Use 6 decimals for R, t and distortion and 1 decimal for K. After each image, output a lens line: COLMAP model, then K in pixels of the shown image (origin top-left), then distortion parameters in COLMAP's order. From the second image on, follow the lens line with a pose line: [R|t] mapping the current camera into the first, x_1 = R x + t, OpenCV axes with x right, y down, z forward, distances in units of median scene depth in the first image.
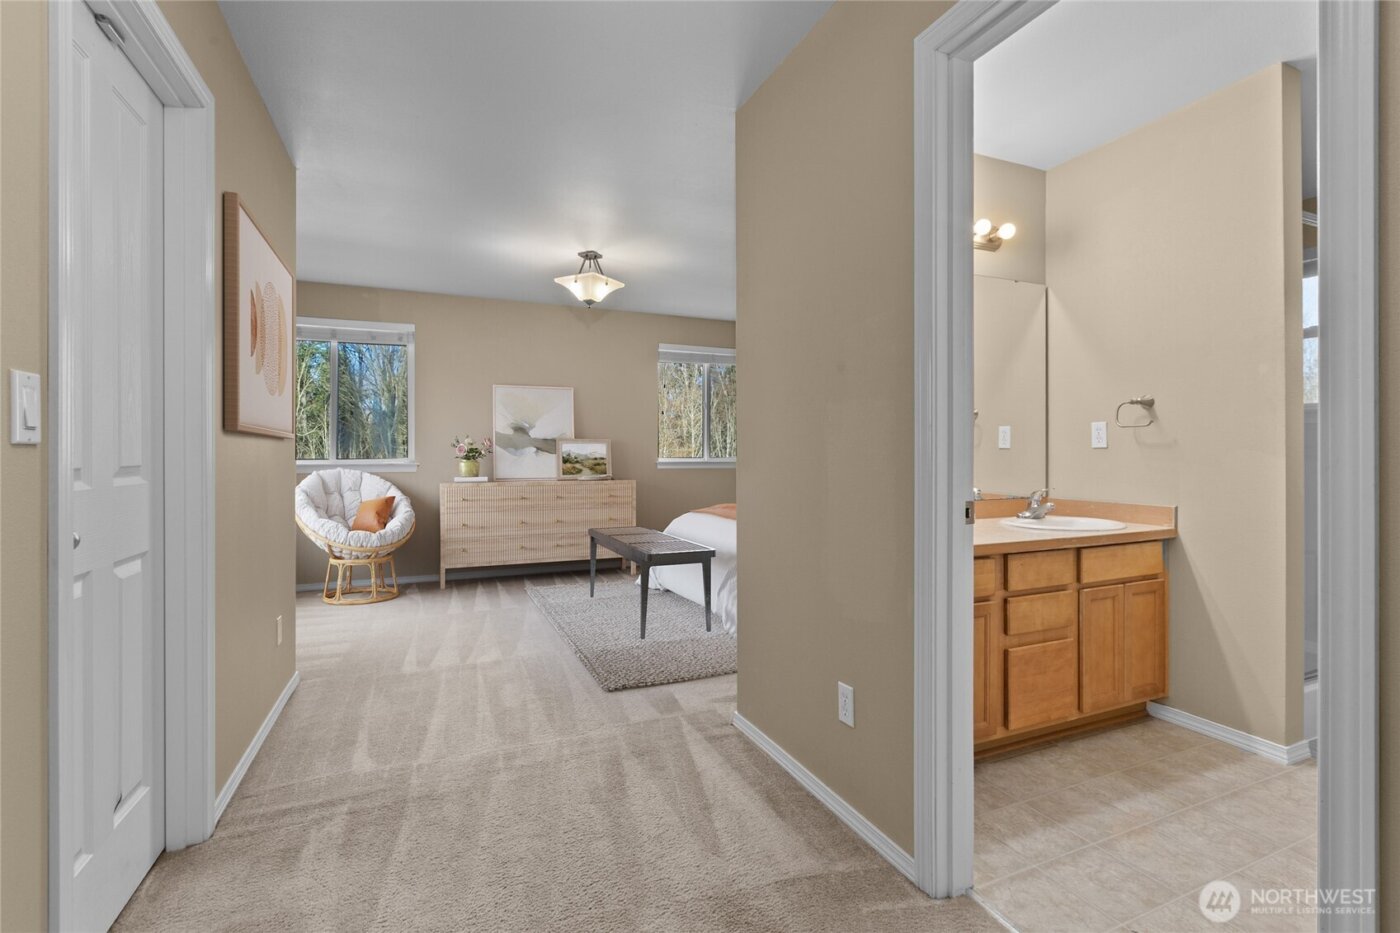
lens RADIAL K [[638.4, 0, 700.1], [0, 638.4, 456.7], [0, 0, 1]] dist [0.002475, 0.000300]
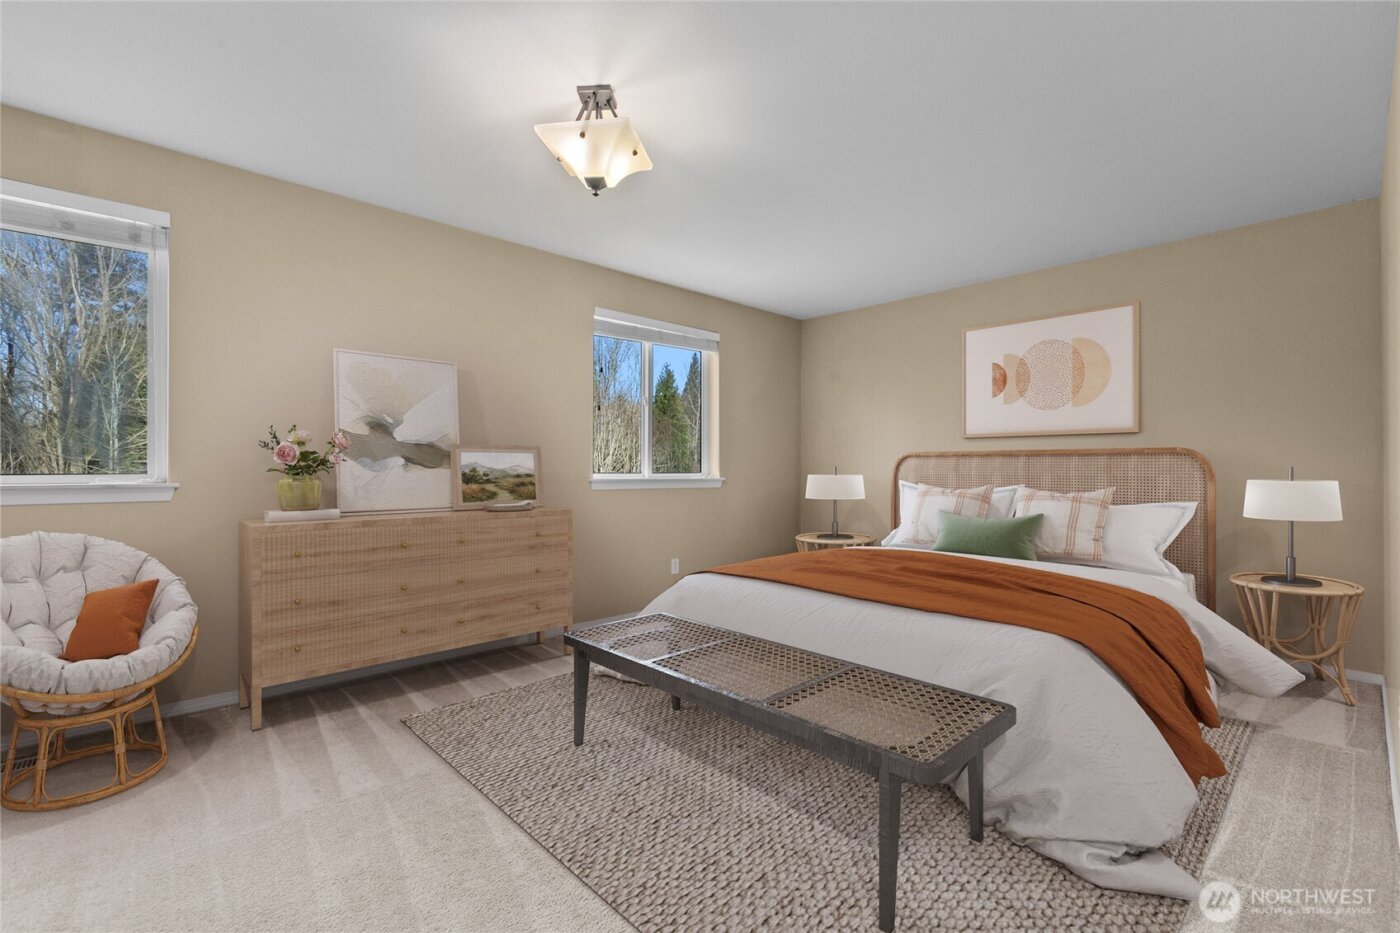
lens RADIAL K [[629.9, 0, 699.0], [0, 629.9, 475.8], [0, 0, 1]] dist [0.001031, 0.000020]
pose [[0.942193, -0.000921, 0.335070, -0.204125], [-0.001250, 0.999980, 0.006263, -0.000688], [-0.335069, -0.006320, 0.942172, 0.358358]]
